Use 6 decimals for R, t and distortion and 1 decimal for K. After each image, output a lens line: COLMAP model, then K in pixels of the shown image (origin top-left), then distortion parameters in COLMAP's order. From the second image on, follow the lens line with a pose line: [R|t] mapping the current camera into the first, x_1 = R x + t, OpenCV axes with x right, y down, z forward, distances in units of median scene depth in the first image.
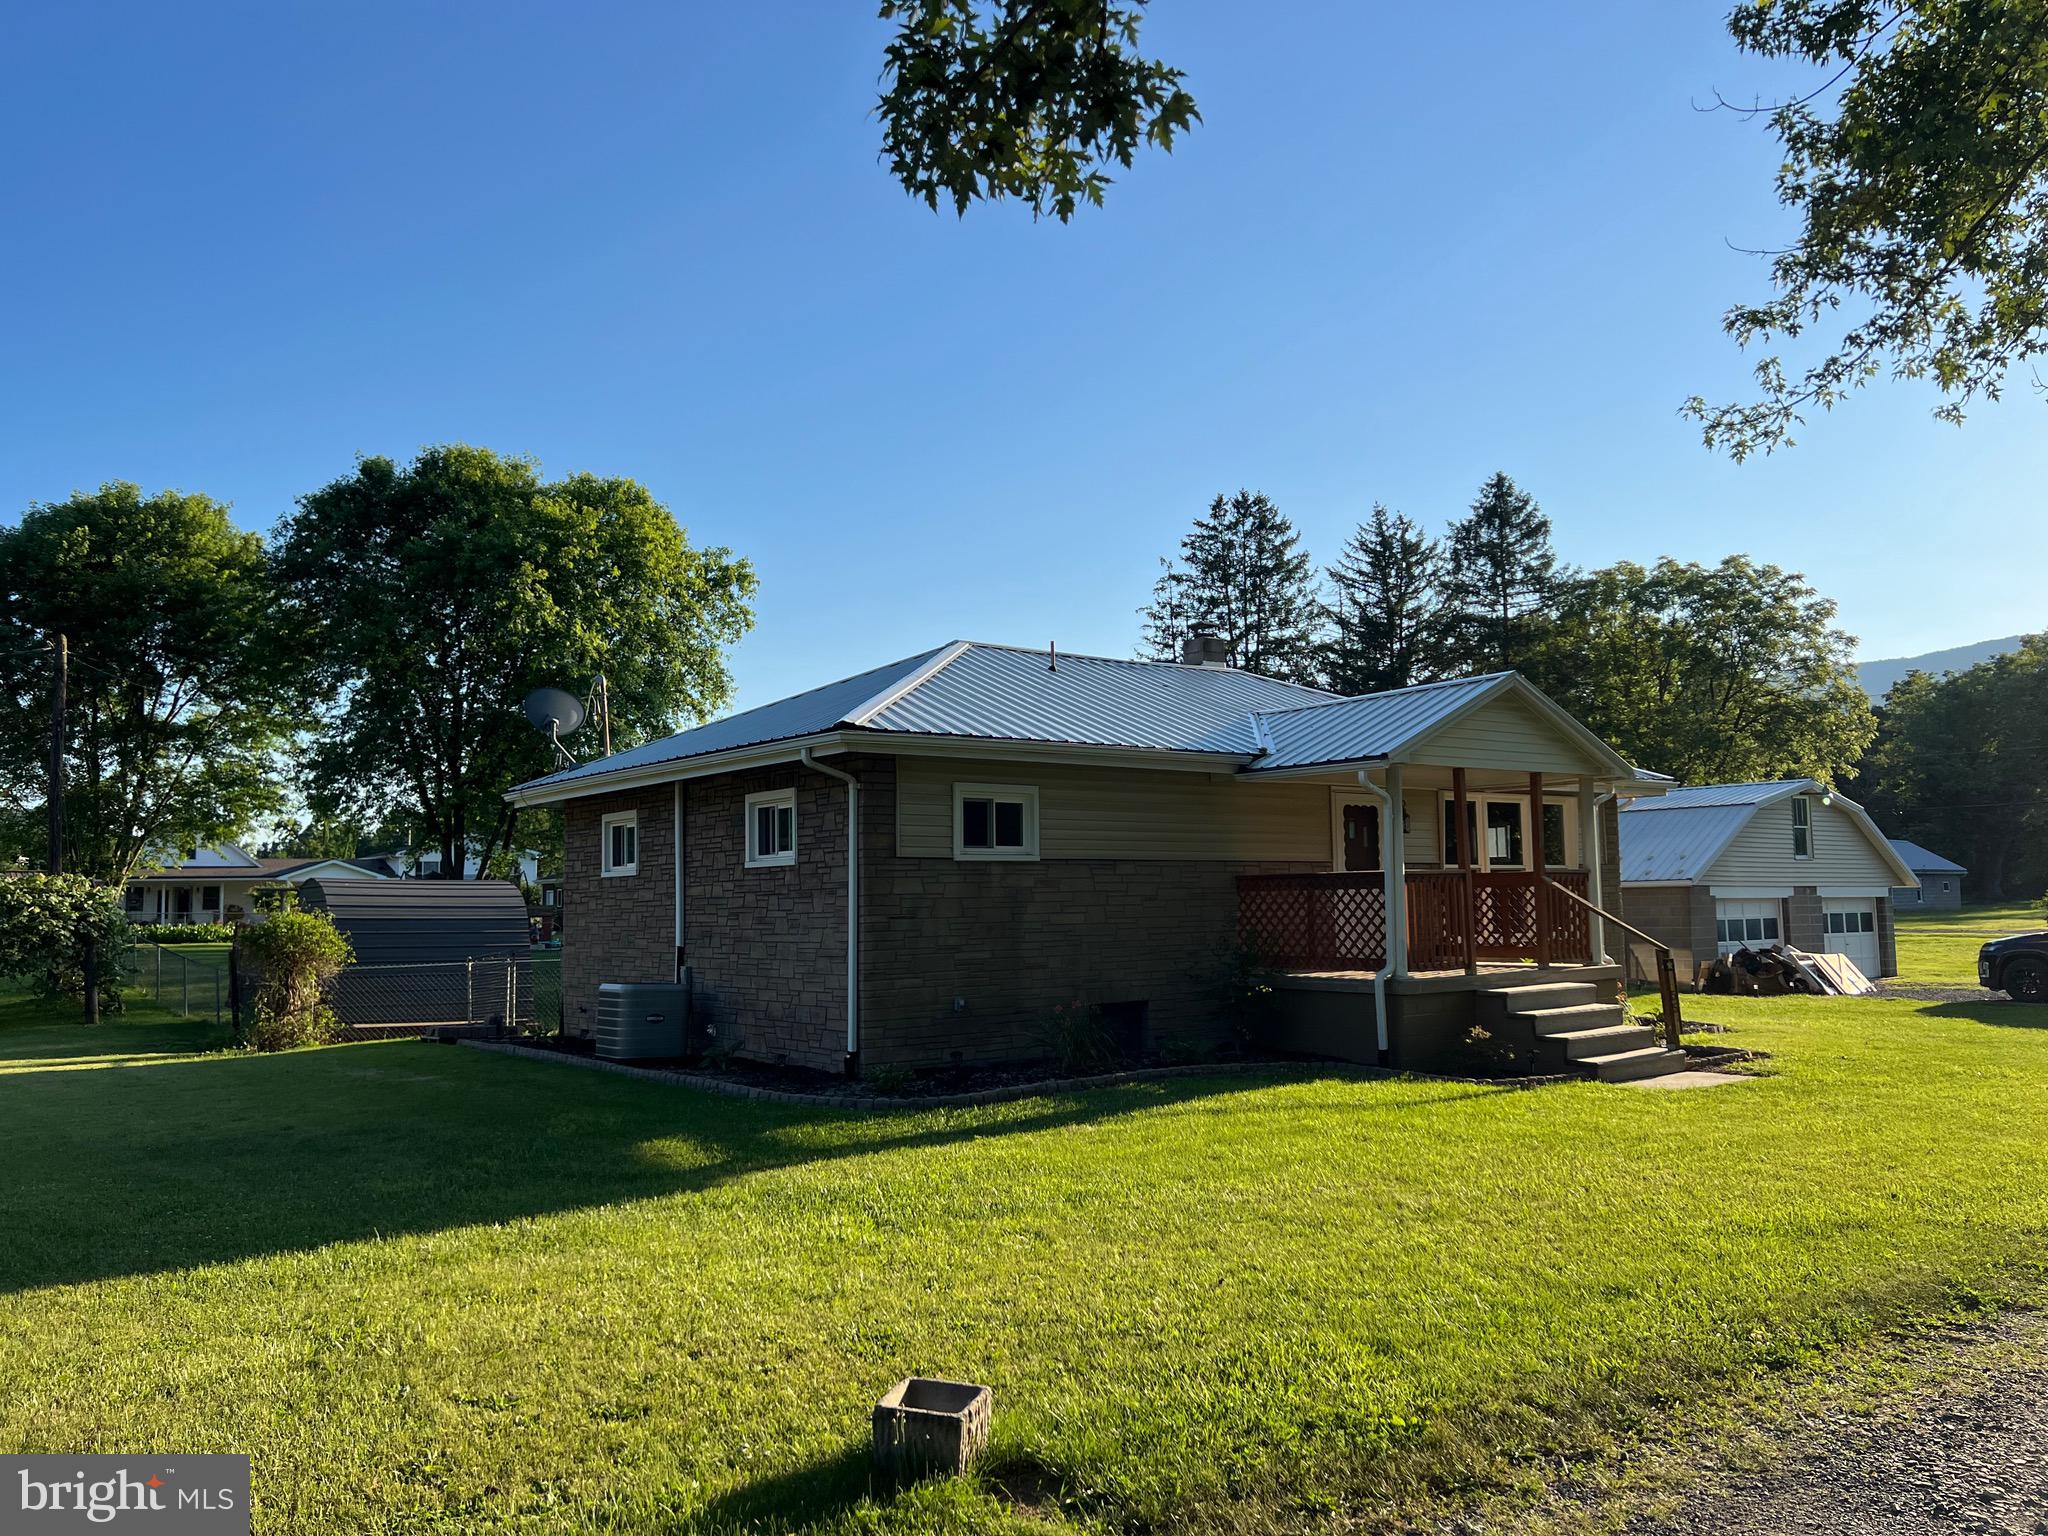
lens RADIAL K [[1523.0, 0, 1034.7], [0, 1523.0, 777.4], [0, 0, 1]] dist [0.069656, -0.079448]
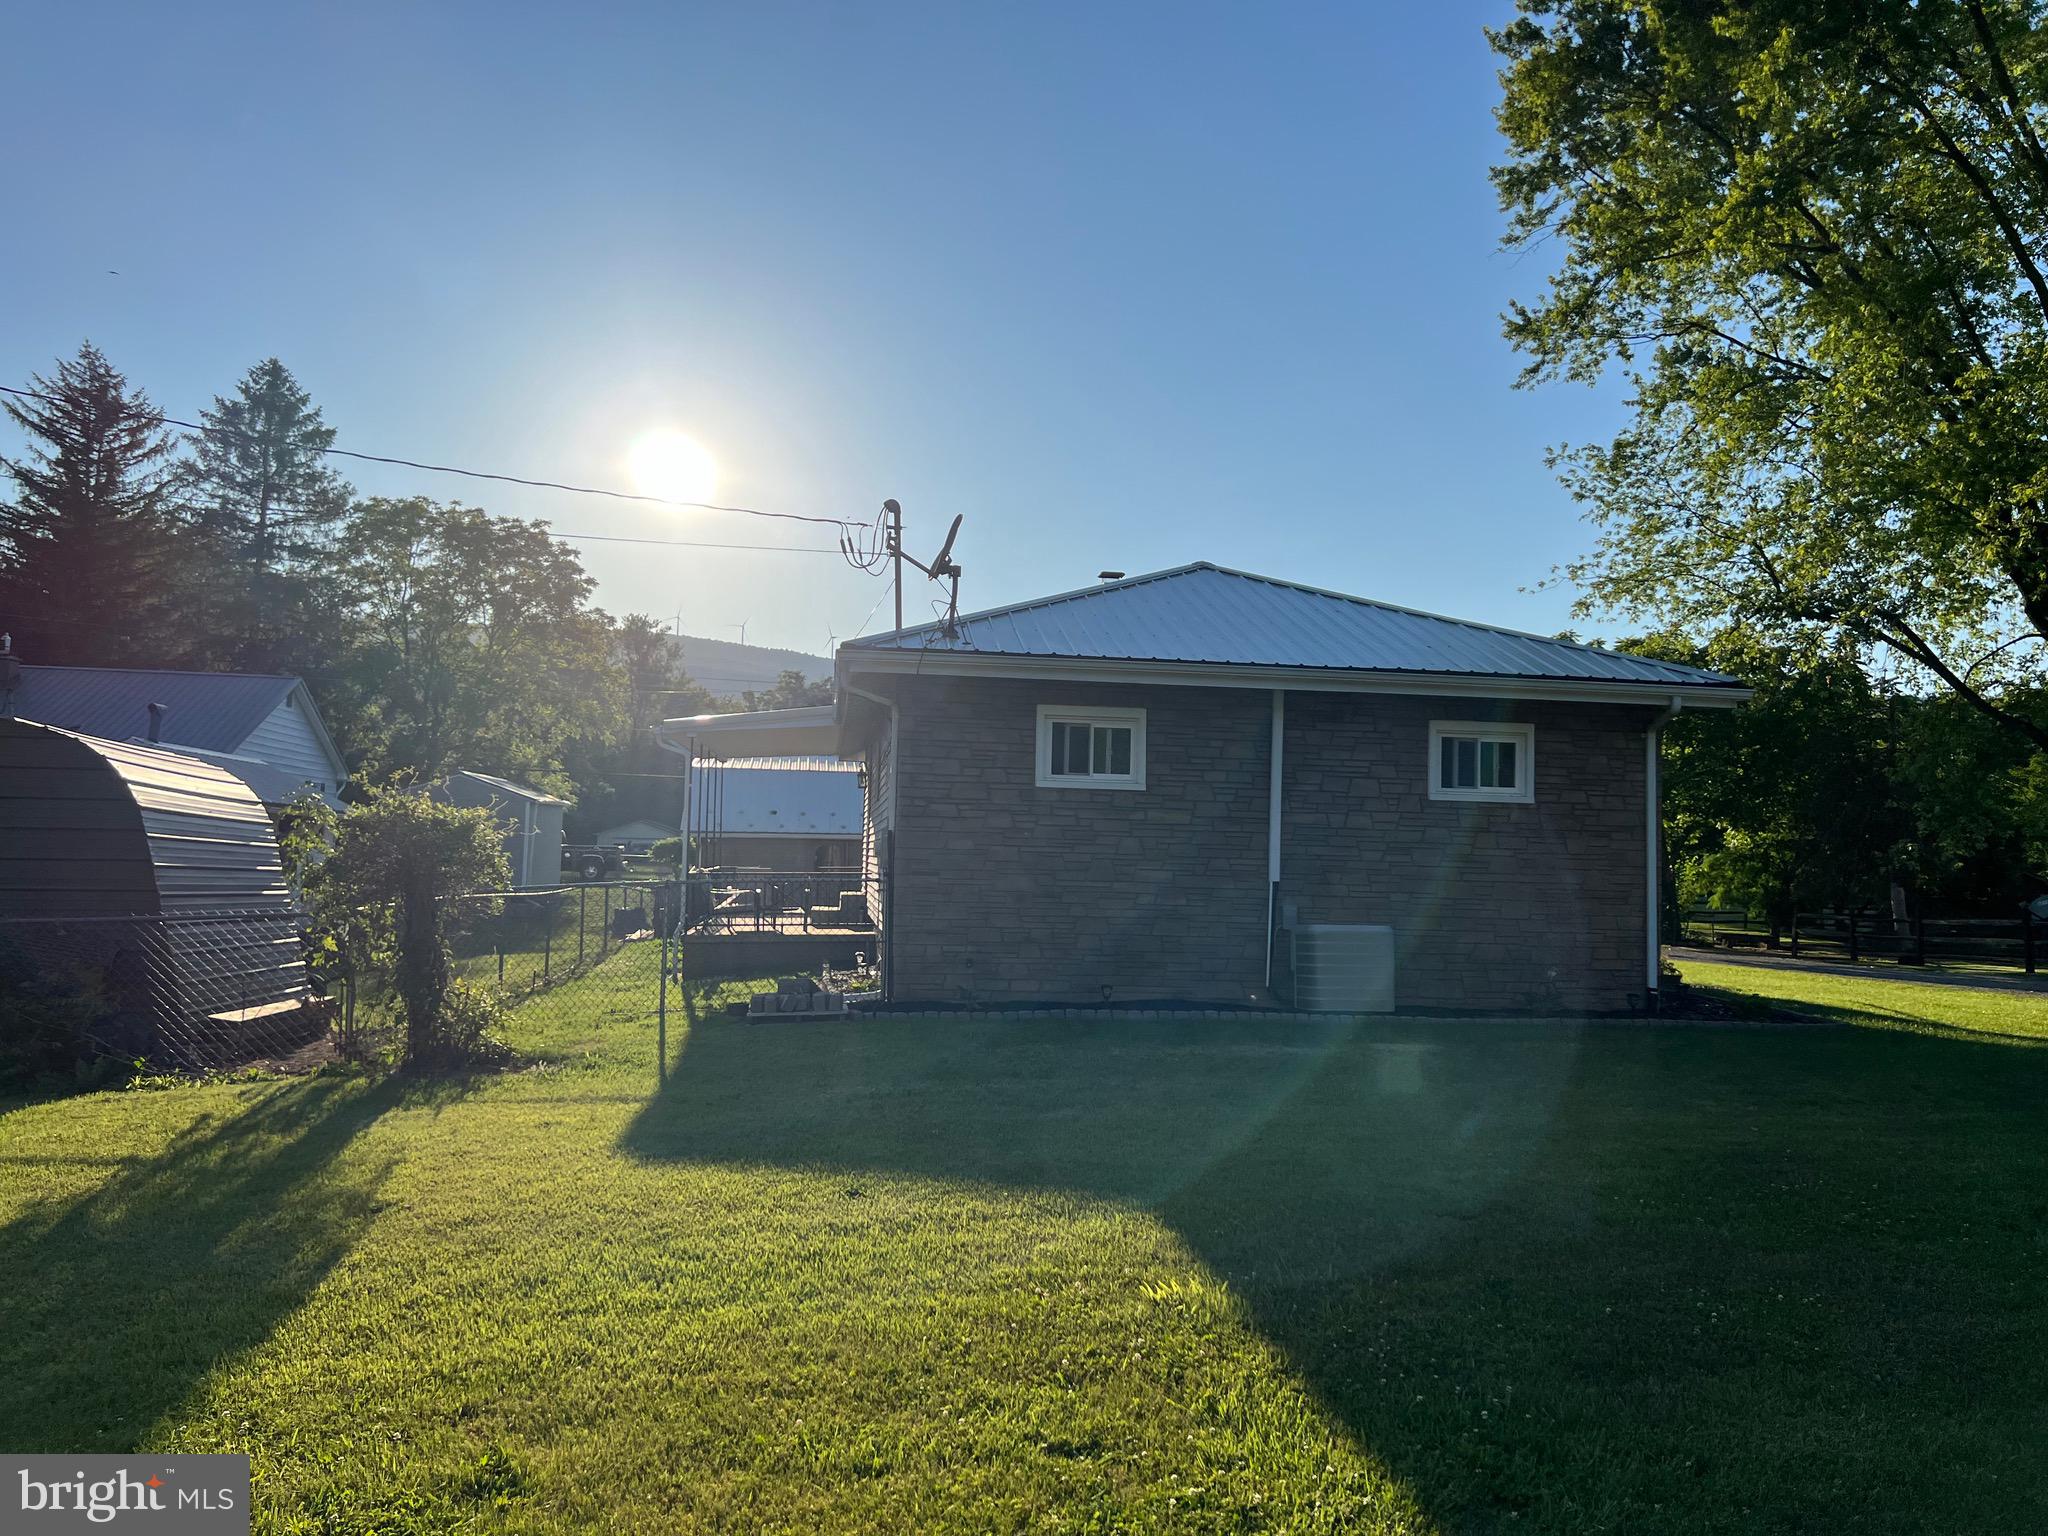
lens RADIAL K [[1523.0, 0, 1034.7], [0, 1523.0, 777.4], [0, 0, 1]] dist [0.069656, -0.079448]
pose [[0.502610, 0.075563, 0.861205, -0.912328], [-0.104742, 0.994157, -0.026100, 0.078143], [-0.858145, -0.077086, 0.507588, 0.607157]]
